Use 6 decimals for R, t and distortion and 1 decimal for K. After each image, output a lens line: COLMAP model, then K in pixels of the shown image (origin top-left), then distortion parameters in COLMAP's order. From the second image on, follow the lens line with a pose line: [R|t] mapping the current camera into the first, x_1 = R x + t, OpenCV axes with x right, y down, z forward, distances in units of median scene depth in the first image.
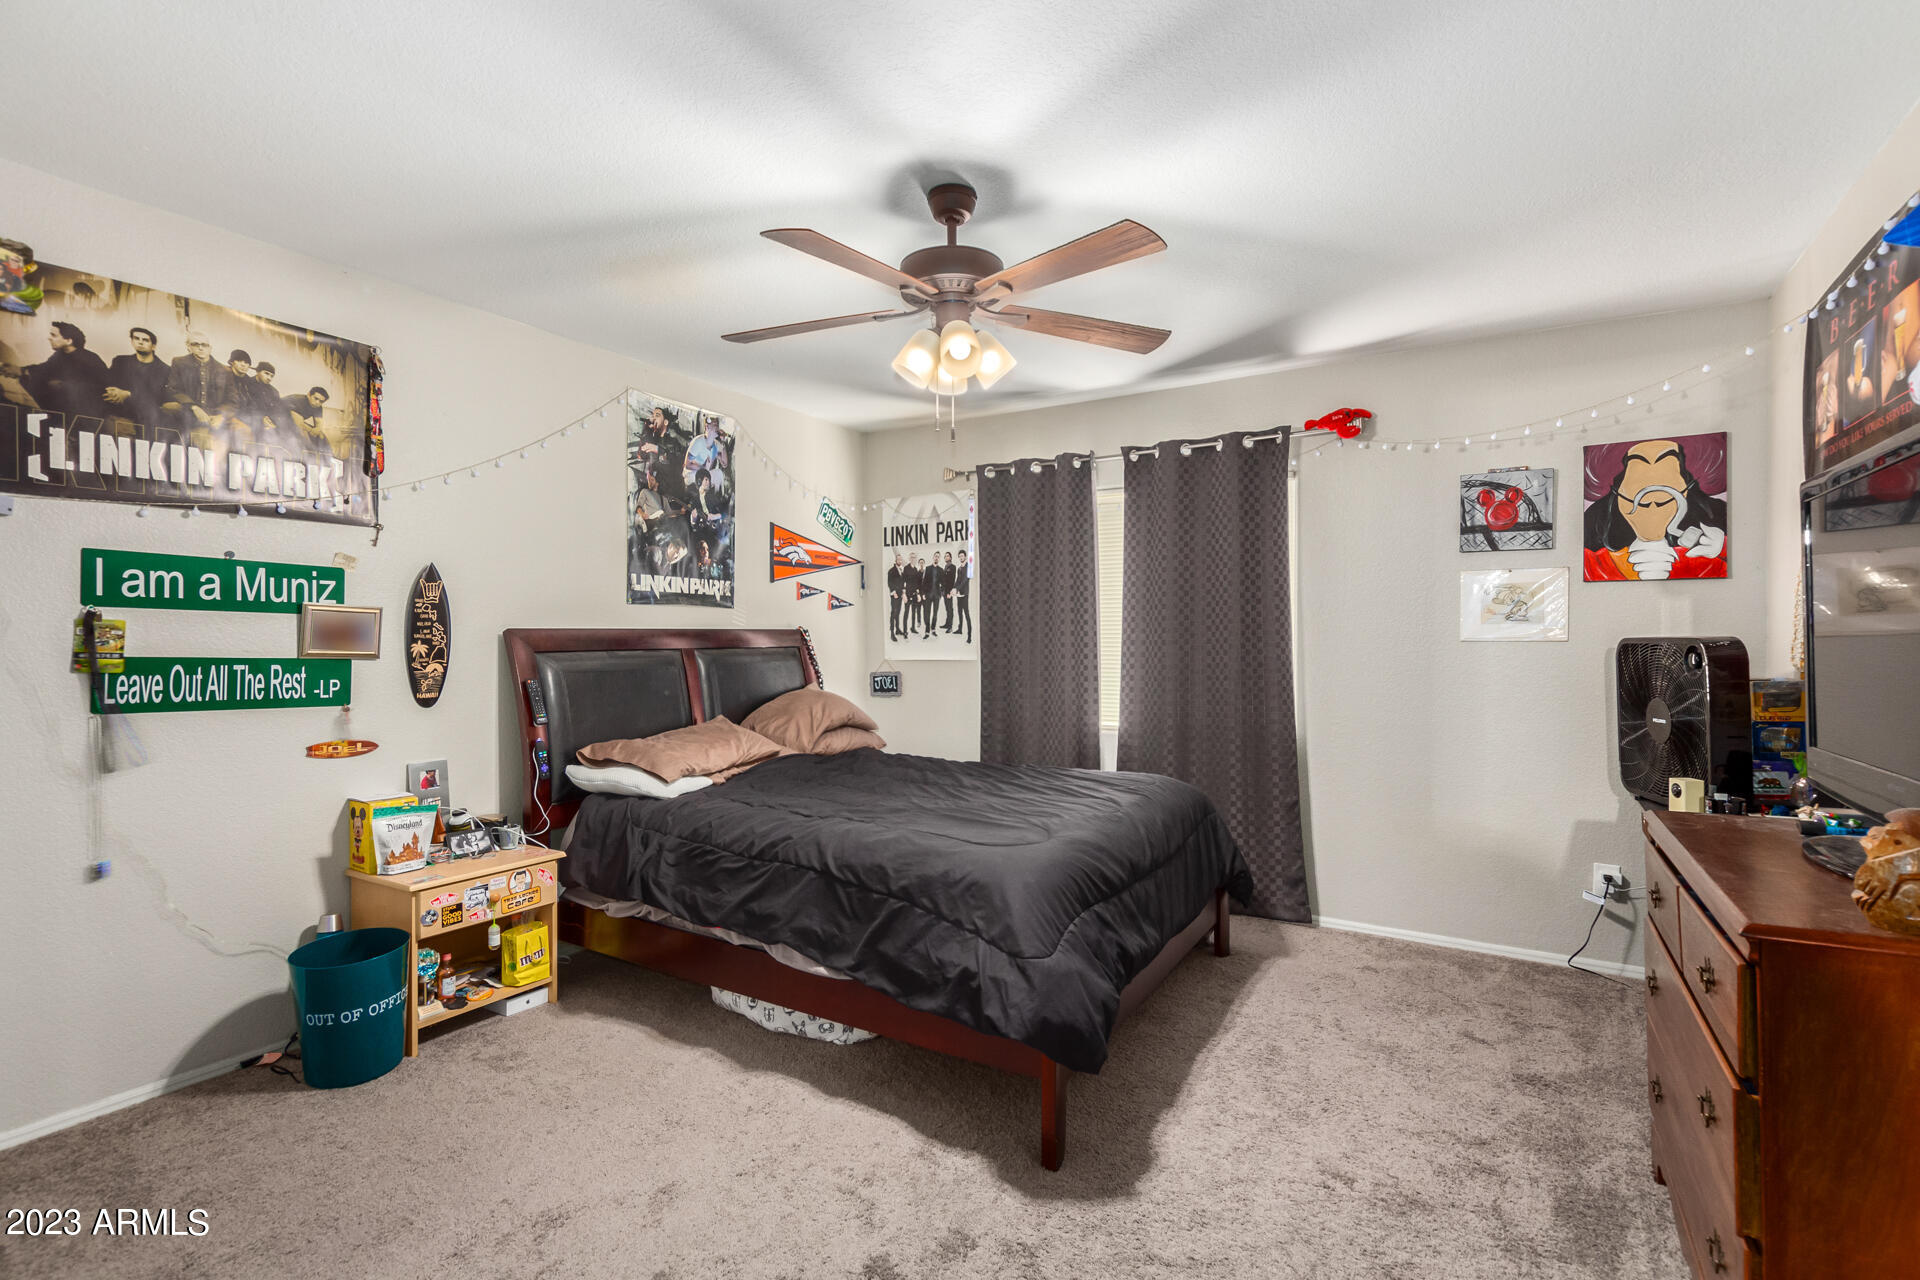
lens RADIAL K [[884.1, 0, 997.6], [0, 884.1, 643.4], [0, 0, 1]] dist [0.003511, -0.000422]
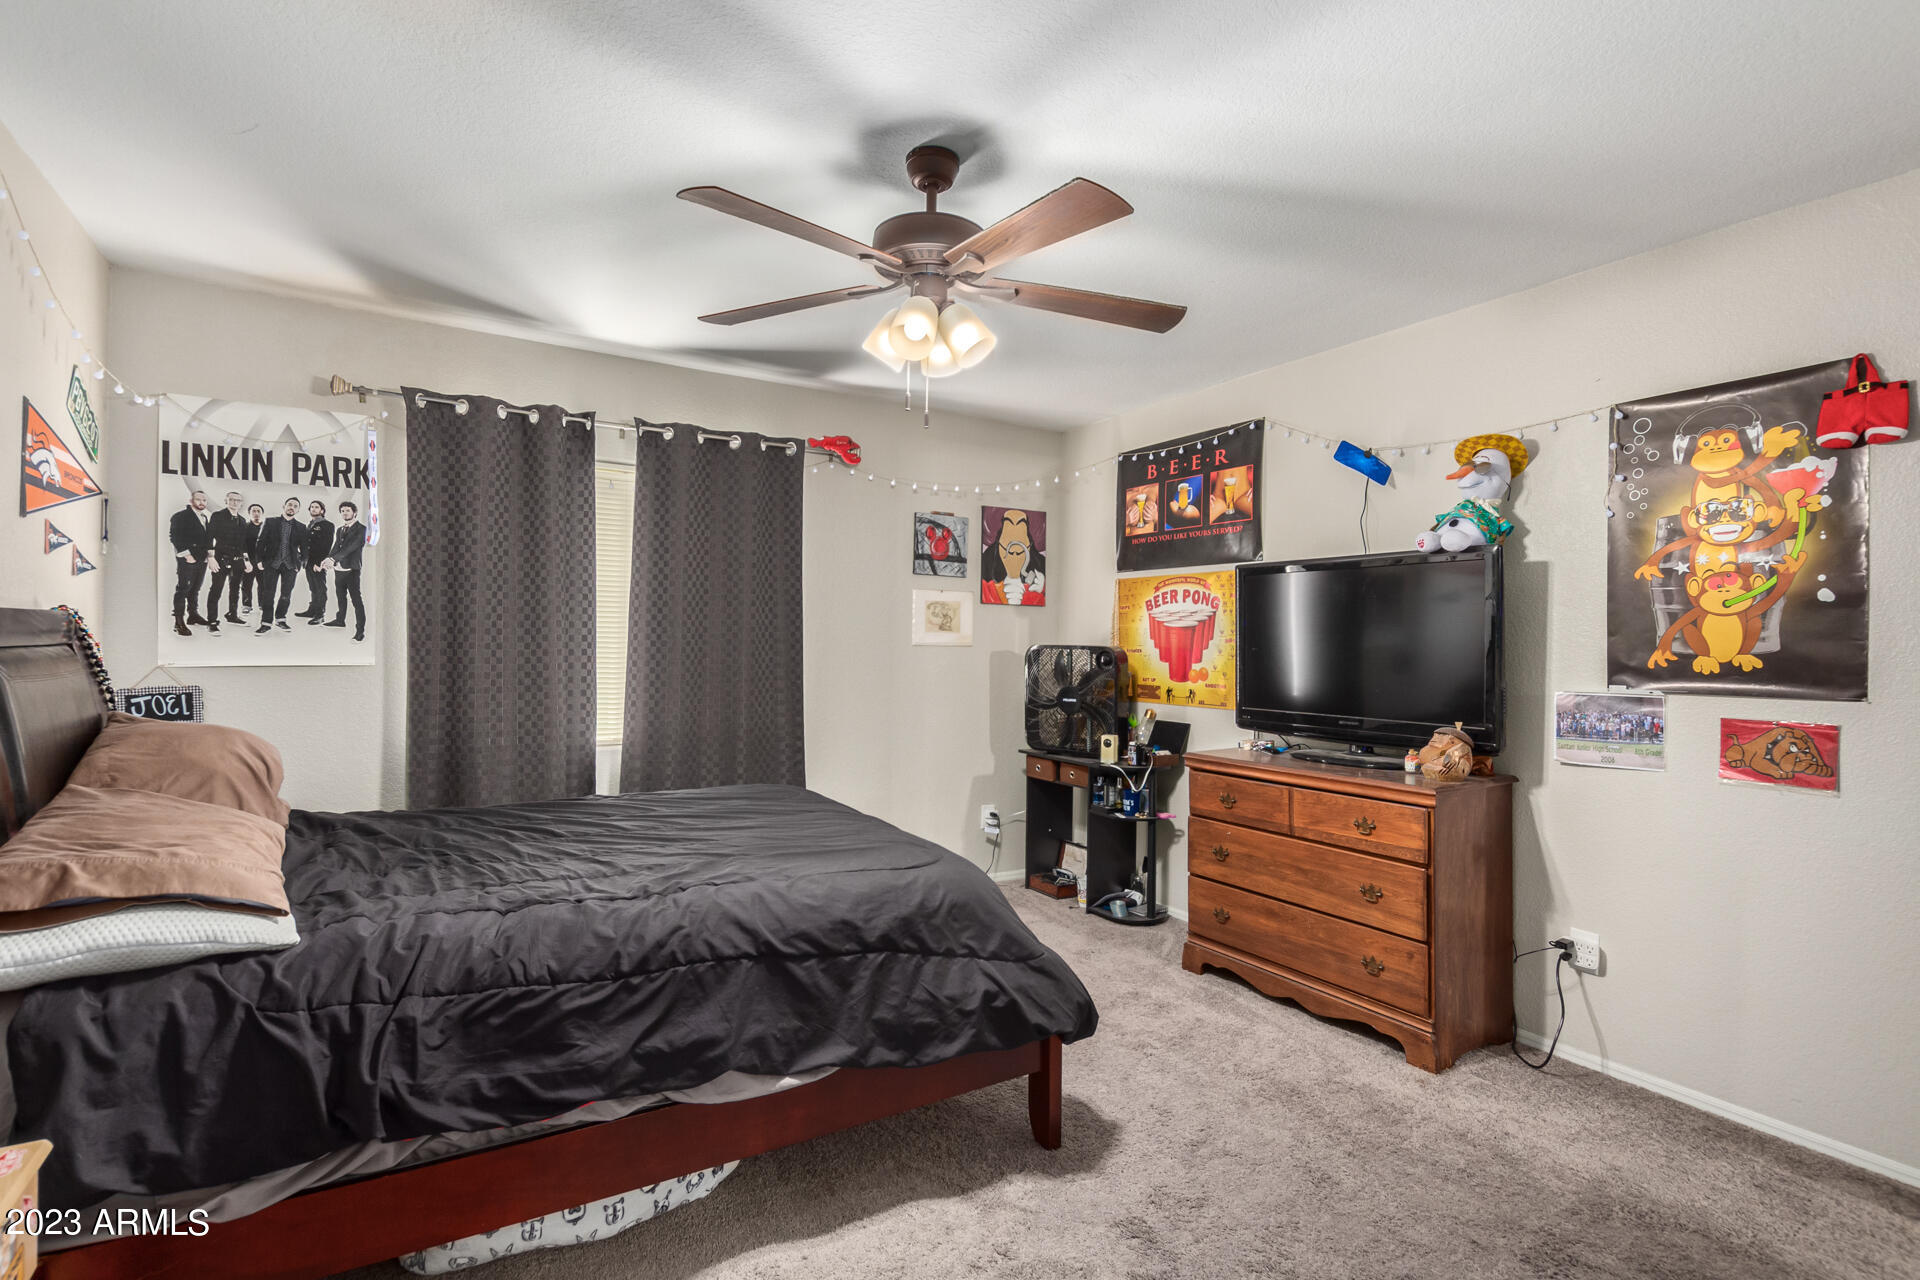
lens RADIAL K [[884.1, 0, 979.2], [0, 884.1, 632.9], [0, 0, 1]] dist [0.003511, -0.000422]
pose [[0.469156, 0.019384, 0.882902, -0.613193], [-0.012572, 0.999804, -0.015270, -0.002328], [-0.883026, -0.003936, 0.469308, 0.389310]]
